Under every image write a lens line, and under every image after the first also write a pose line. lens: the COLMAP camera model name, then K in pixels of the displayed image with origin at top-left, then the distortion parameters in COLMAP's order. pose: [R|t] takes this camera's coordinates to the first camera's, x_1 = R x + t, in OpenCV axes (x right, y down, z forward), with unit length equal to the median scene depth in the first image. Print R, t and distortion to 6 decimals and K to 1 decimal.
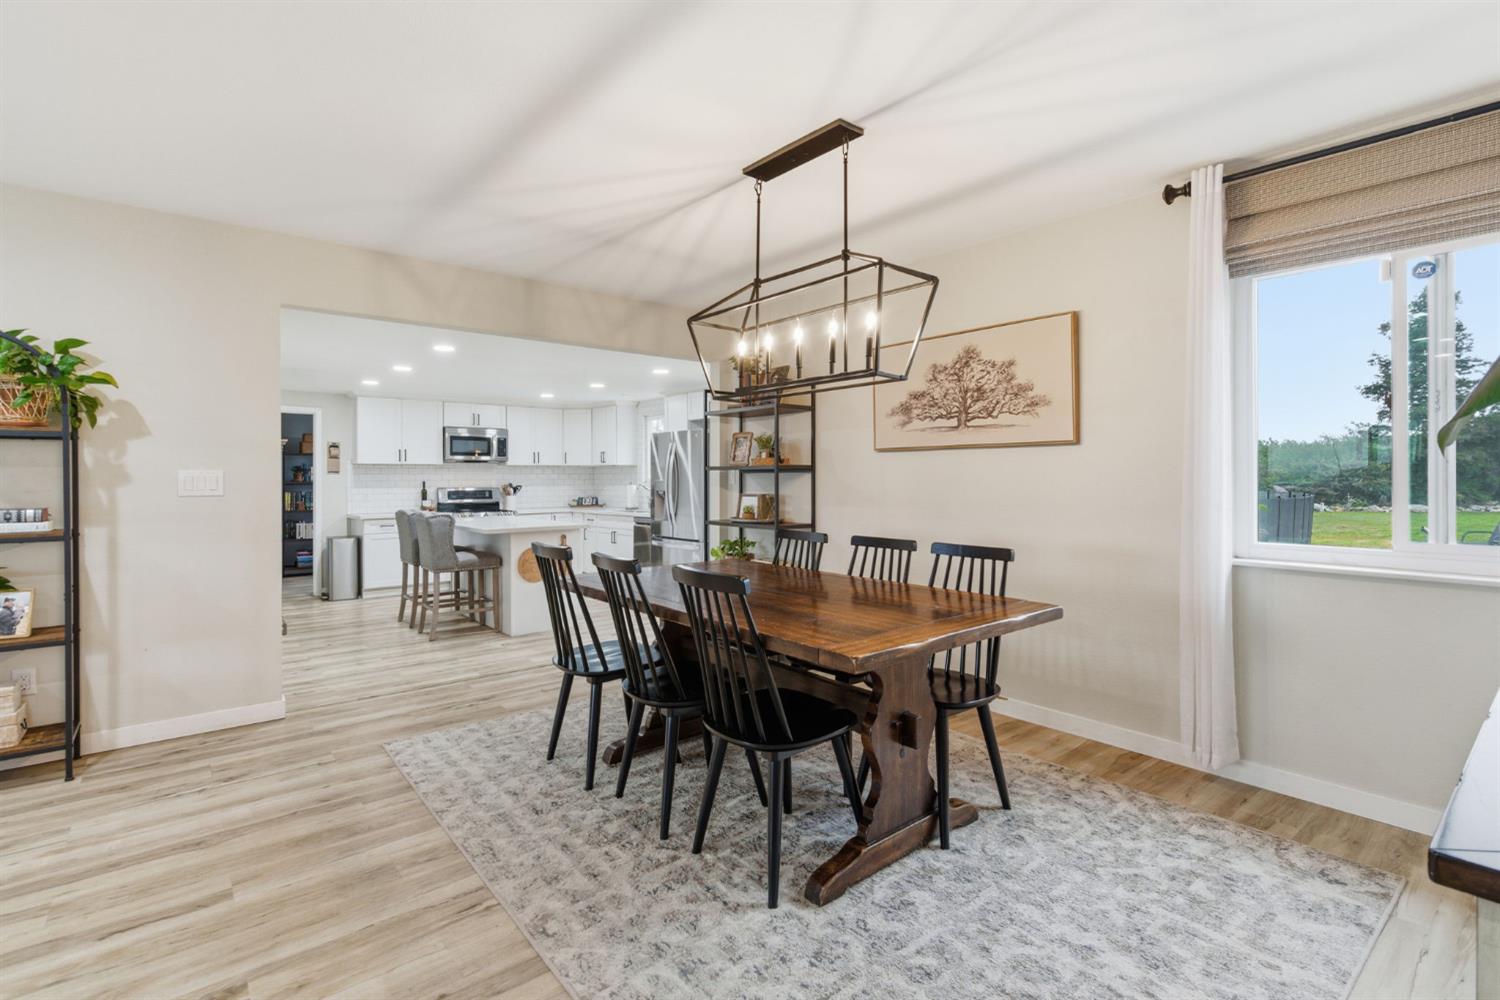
lens RADIAL K [[707.3, 0, 743.3], [0, 707.3, 479.9], [0, 0, 1]] dist [0.004659, -0.000914]
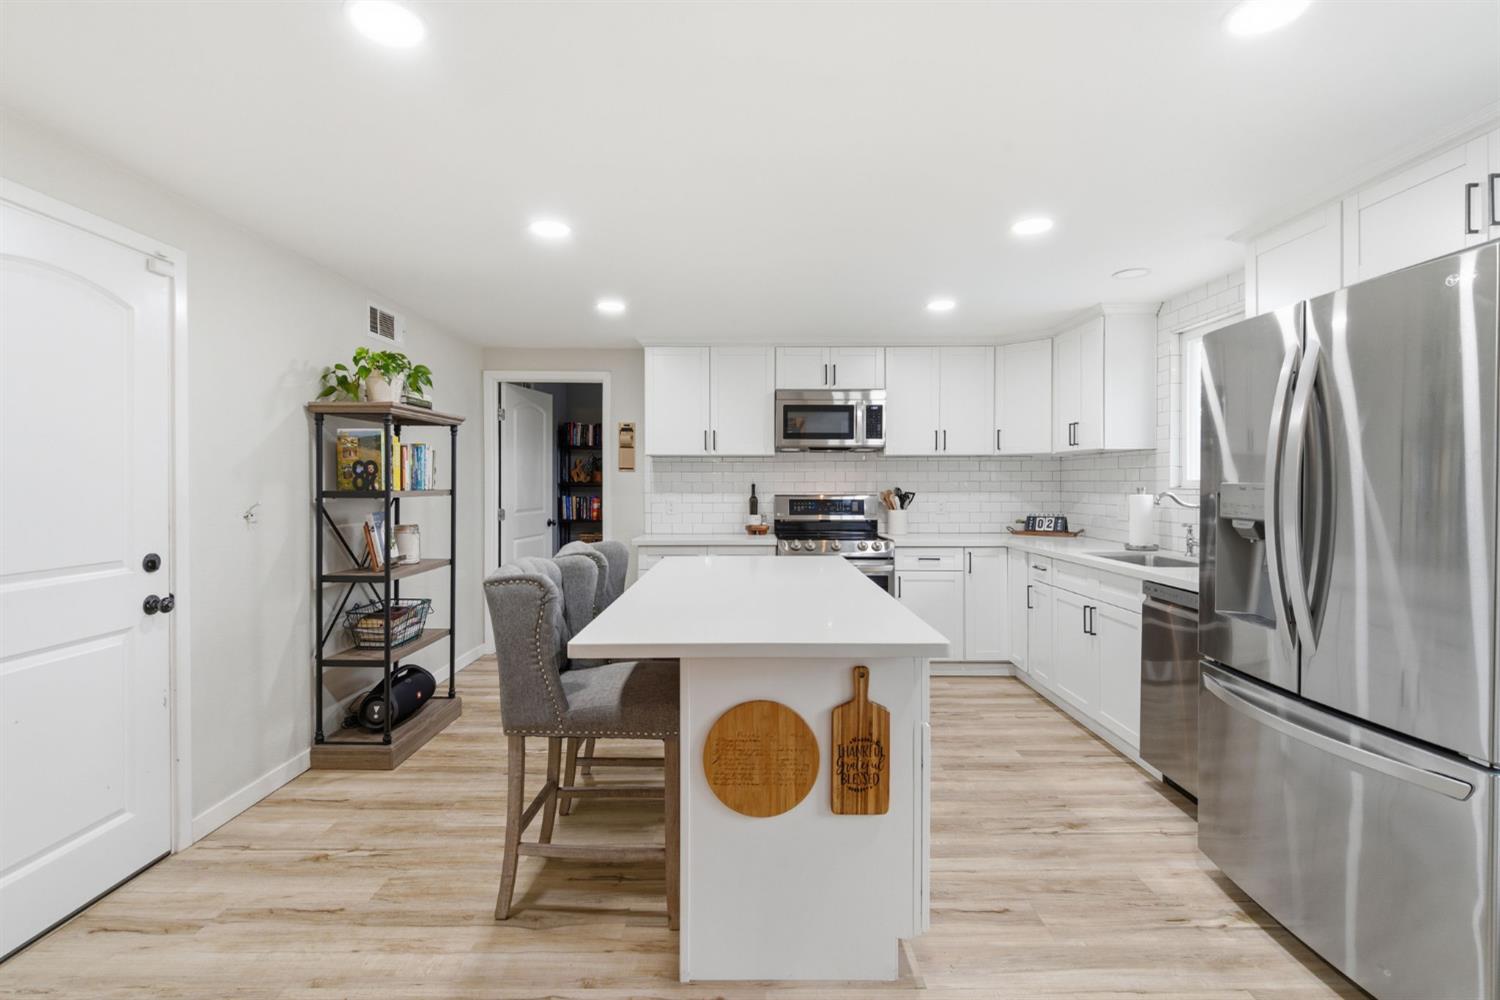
lens RADIAL K [[707.3, 0, 743.3], [0, 707.3, 479.9], [0, 0, 1]] dist [0.004659, -0.000914]
pose [[0.776521, 0.001812, -0.630089, -0.074076], [-0.005382, 0.999978, -0.003756, 0.001347], [0.630068, 0.006308, 0.776514, 0.513533]]
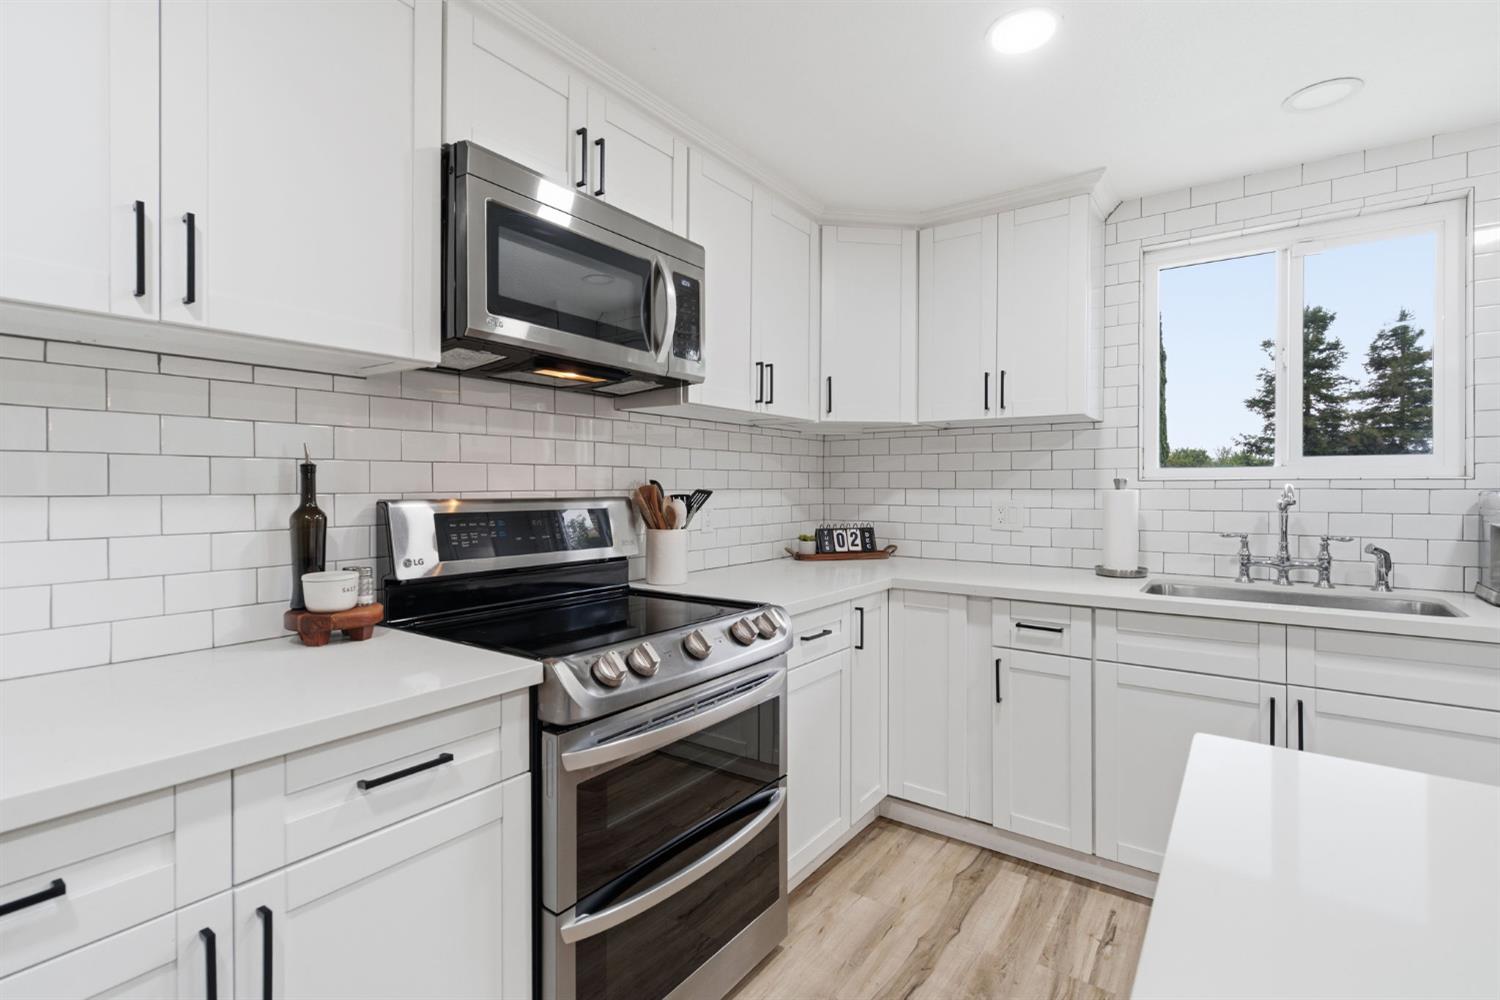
lens RADIAL K [[692.6, 0, 755.2], [0, 692.6, 487.9], [0, 0, 1]] dist [0.019813, -0.000587]
pose [[0.964633, 0.004397, 0.263562, -0.381432], [-0.004174, 0.999990, -0.001406, 0.007972], [-0.263565, 0.000256, 0.964642, 0.788761]]
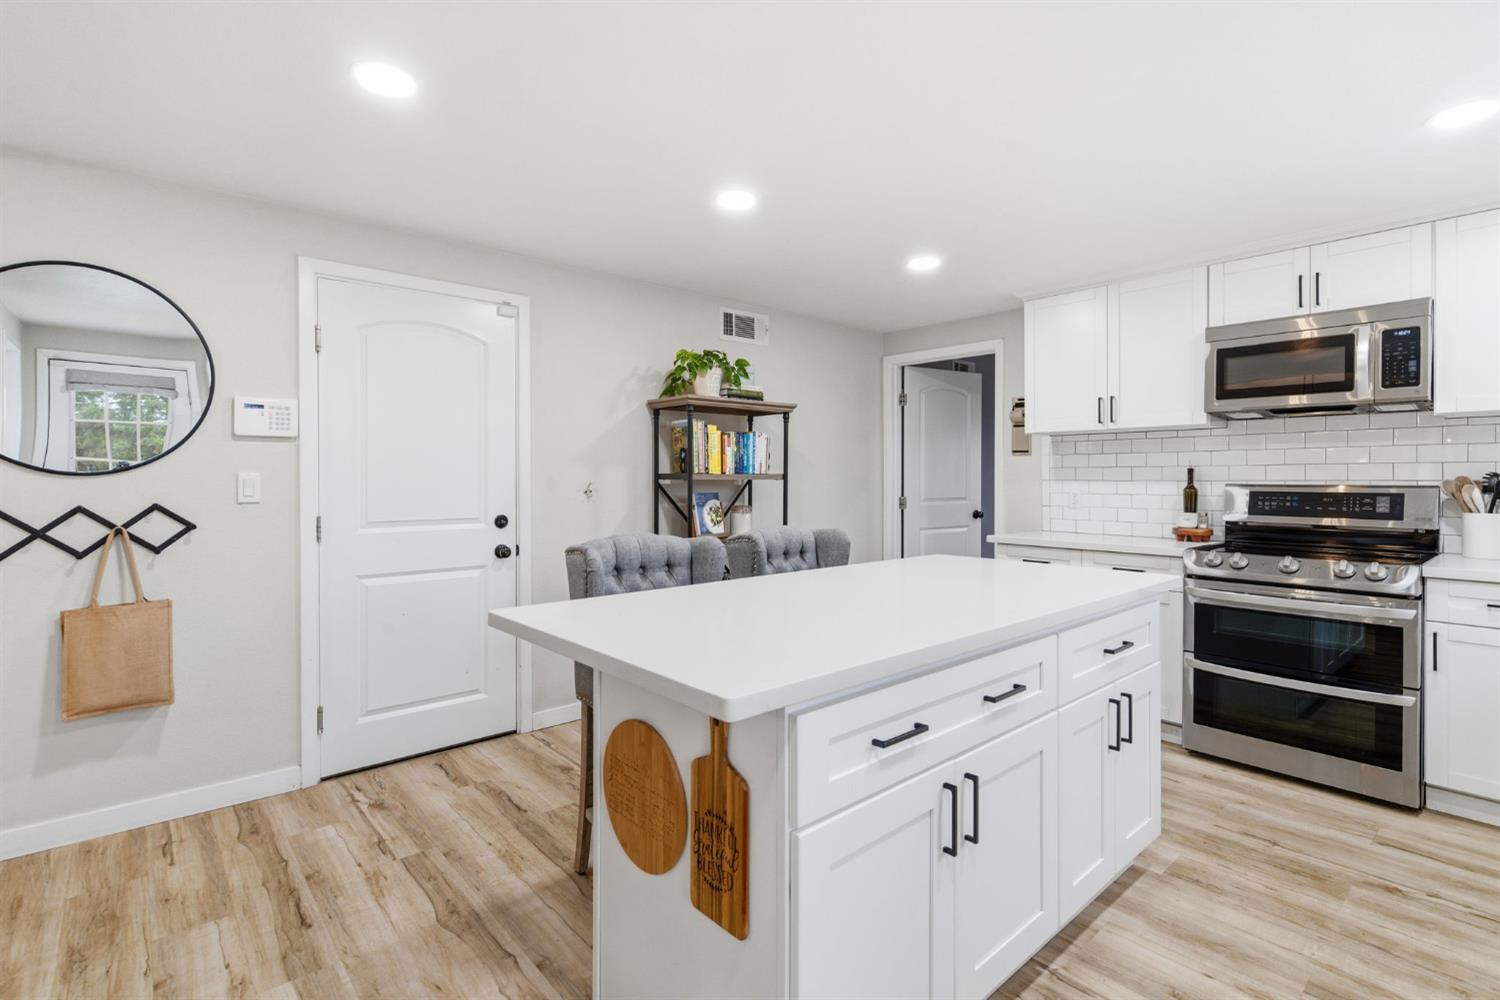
lens RADIAL K [[707.3, 0, 743.3], [0, 707.3, 479.9], [0, 0, 1]] dist [0.004659, -0.000914]
pose [[0.037216, 0.005892, -0.999290, -0.034252], [-0.004588, 0.999973, 0.005725, 0.007981], [0.999297, 0.004371, 0.037242, 0.700548]]
